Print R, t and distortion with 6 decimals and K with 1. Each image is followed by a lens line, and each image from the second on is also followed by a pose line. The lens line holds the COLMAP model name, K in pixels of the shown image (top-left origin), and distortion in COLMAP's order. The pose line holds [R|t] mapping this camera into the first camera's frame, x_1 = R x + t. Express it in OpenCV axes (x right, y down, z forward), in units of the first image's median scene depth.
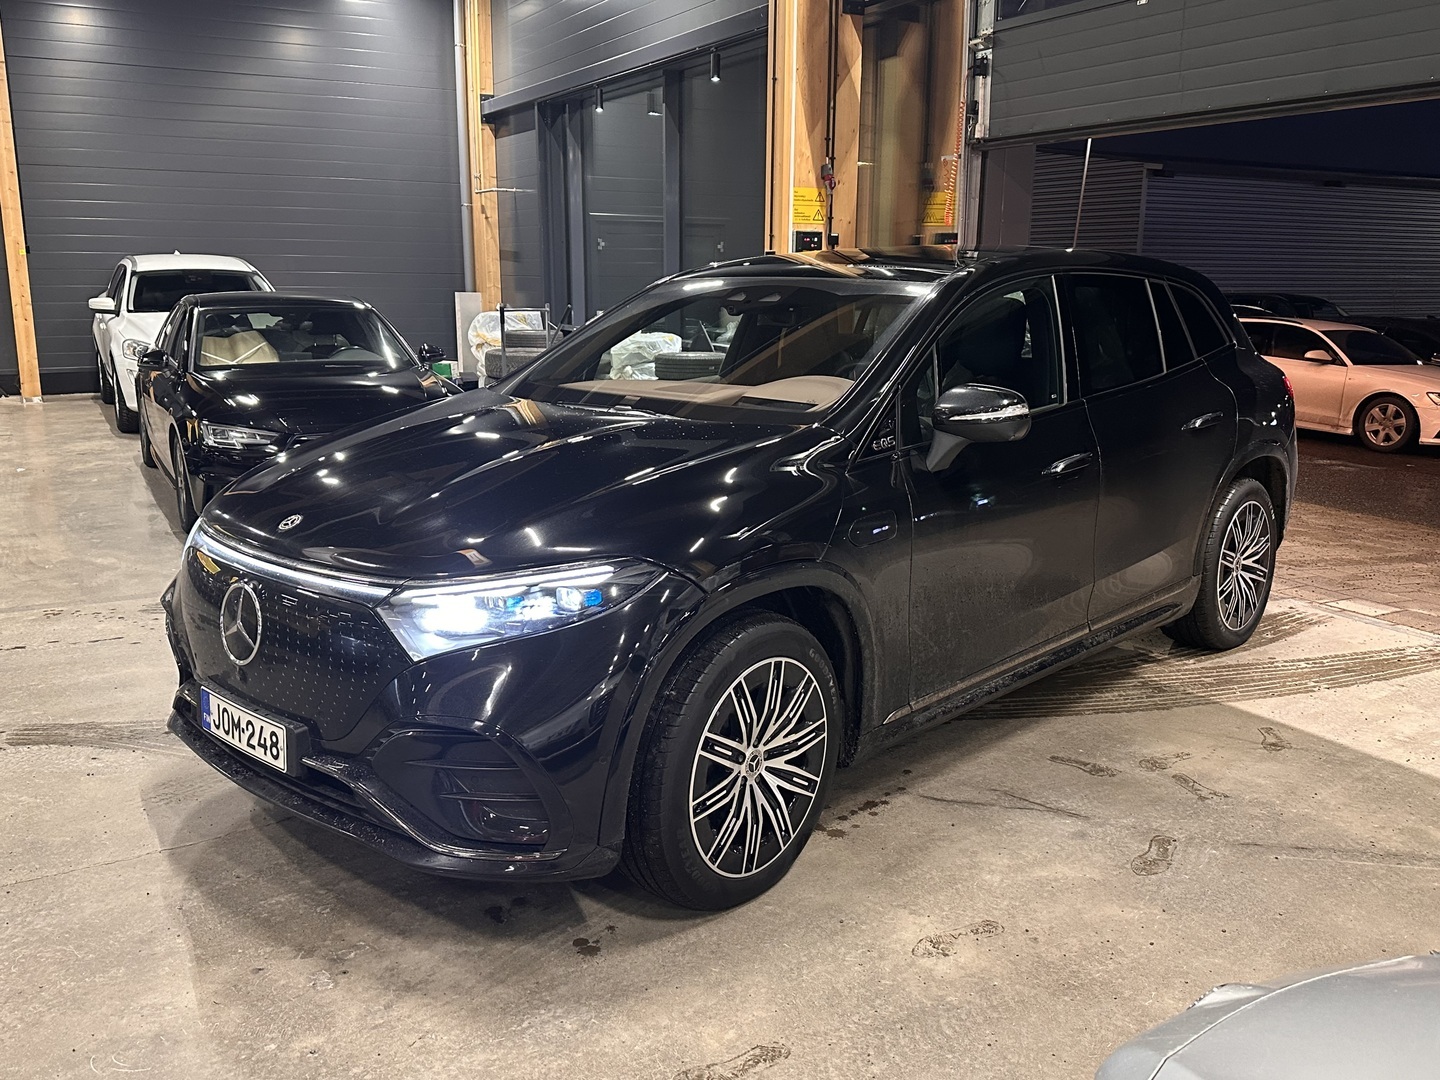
lens RADIAL K [[1224.3, 0, 703.4], [0, 1224.3, 538.6], [0, 0, 1]] dist [0.061374, -0.001981]
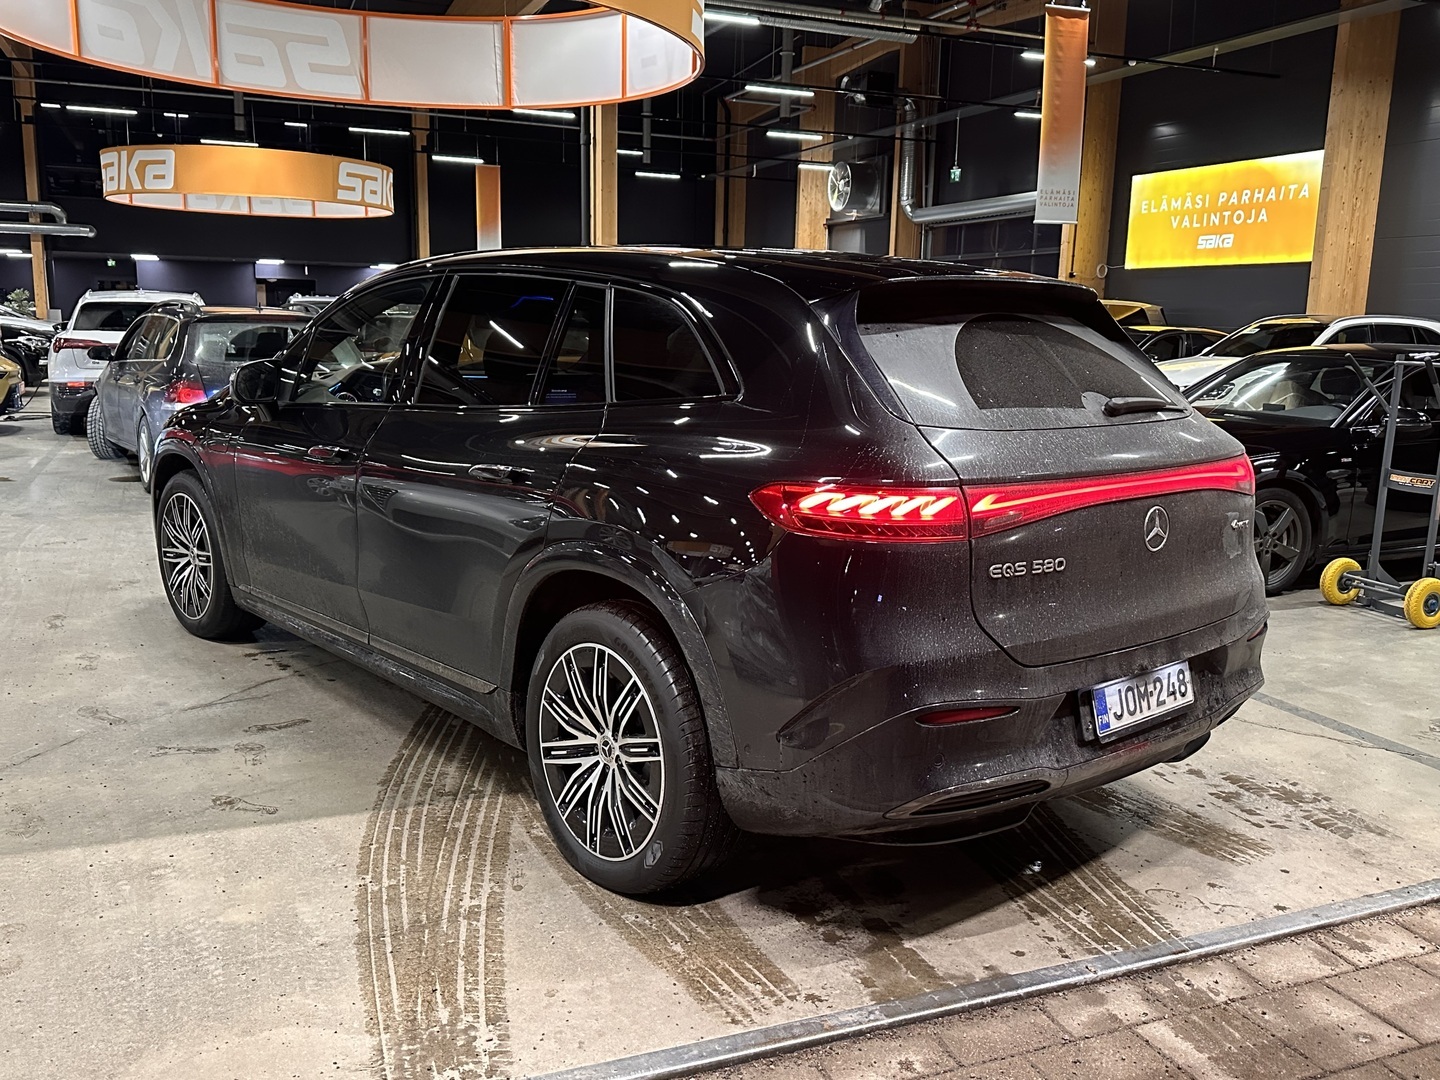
lens RADIAL K [[1224.3, 0, 703.4], [0, 1224.3, 538.6], [0, 0, 1]] dist [0.061374, -0.001981]
pose [[-0.132403, 0.142266, -0.980933, 1.205334], [-0.219333, 0.960908, 0.168966, -0.217760], [0.966624, 0.237522, -0.096024, 1.335679]]
